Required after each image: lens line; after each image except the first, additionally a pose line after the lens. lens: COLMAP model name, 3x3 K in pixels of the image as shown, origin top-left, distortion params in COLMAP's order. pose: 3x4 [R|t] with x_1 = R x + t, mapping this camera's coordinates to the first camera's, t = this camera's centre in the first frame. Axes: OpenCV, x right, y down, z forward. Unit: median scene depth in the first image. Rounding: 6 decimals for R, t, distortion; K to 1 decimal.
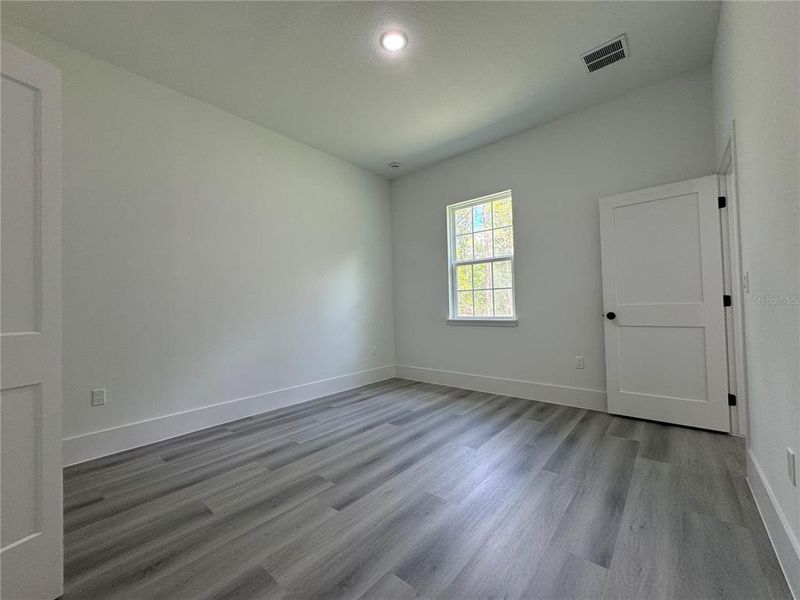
lens RADIAL K [[320.2, 0, 400.0], [0, 320.2, 300.0], [0, 0, 1]] dist [0.000123, -0.000082]
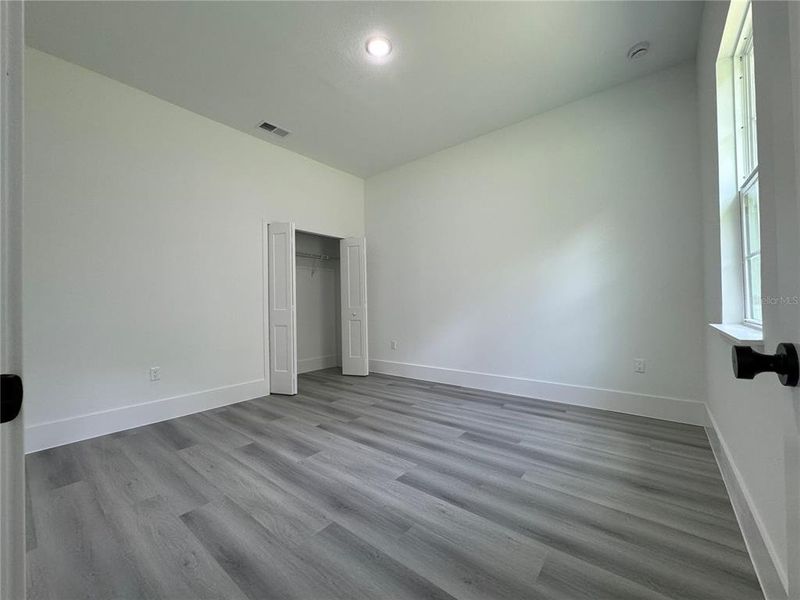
lens RADIAL K [[320.2, 0, 400.0], [0, 320.2, 300.0], [0, 0, 1]] dist [0.000123, -0.000082]
pose [[0.026611, 0.008804, -0.999607, 0.835321], [0.042323, 0.999055, 0.009926, 0.006920], [0.998750, -0.042571, 0.026213, 0.811642]]
